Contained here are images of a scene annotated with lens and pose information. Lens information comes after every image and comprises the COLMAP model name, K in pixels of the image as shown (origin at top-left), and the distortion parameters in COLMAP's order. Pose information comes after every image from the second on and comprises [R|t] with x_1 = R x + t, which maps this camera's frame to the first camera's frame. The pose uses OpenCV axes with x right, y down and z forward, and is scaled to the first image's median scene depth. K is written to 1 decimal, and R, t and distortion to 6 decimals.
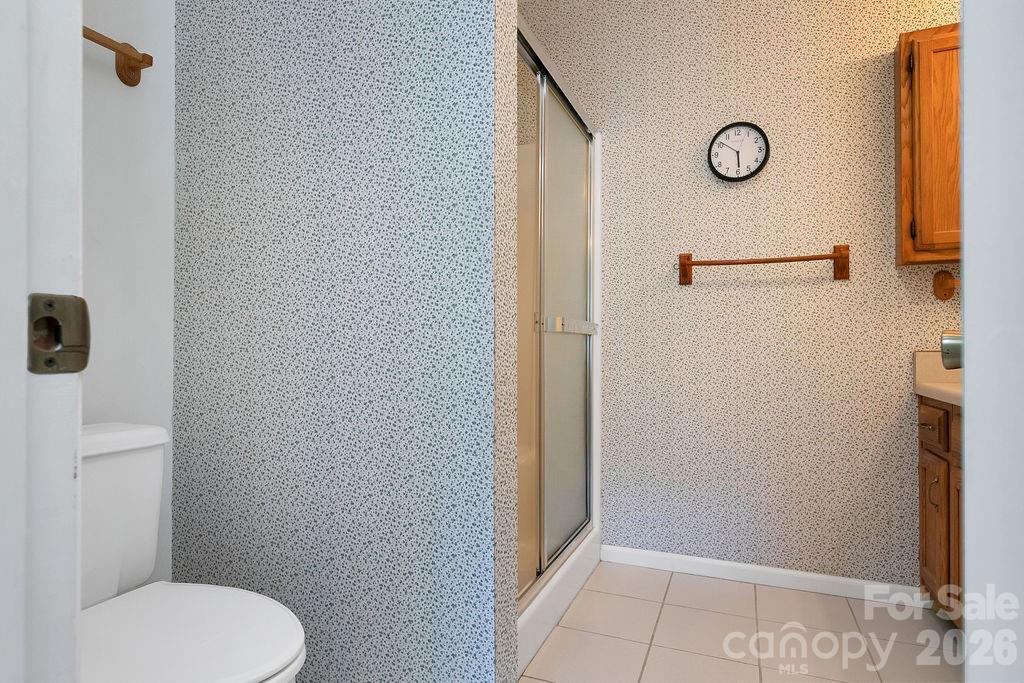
lens RADIAL K [[561.8, 0, 510.3], [0, 561.8, 343.4], [0, 0, 1]] dist [-0.011349, 0.000079]
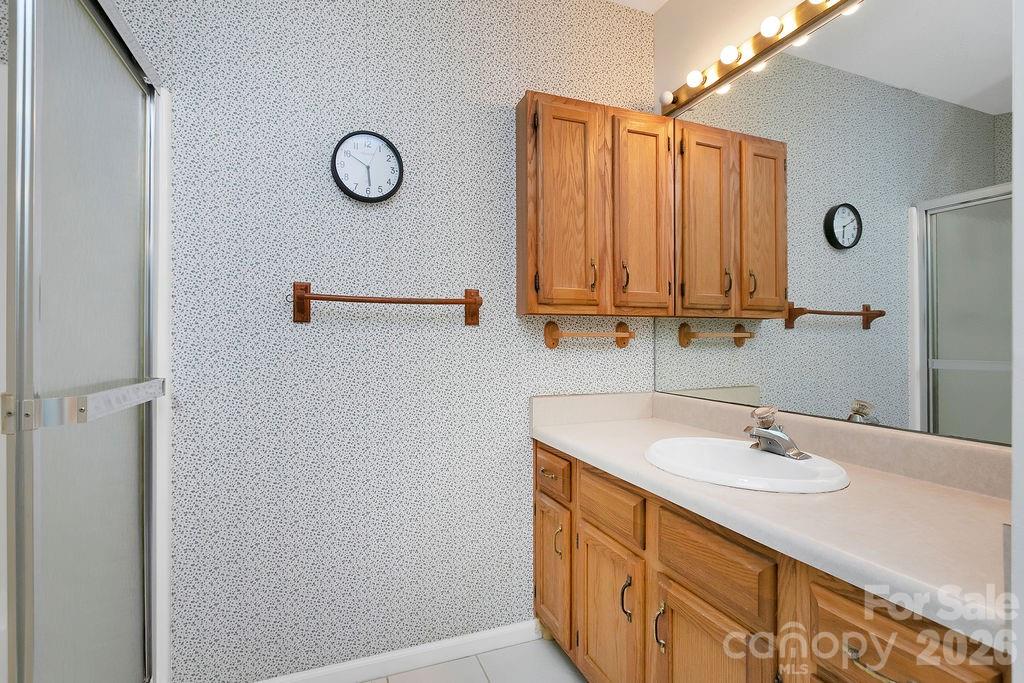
lens RADIAL K [[467.1, 0, 509.0], [0, 467.1, 328.0], [0, 0, 1]] dist [0.002892, -0.000780]
pose [[0.710691, 0.005445, 0.703483, 0.066422], [-0.002689, 0.999984, -0.005022, -0.099752], [-0.703499, 0.001677, 0.710694, 0.361932]]
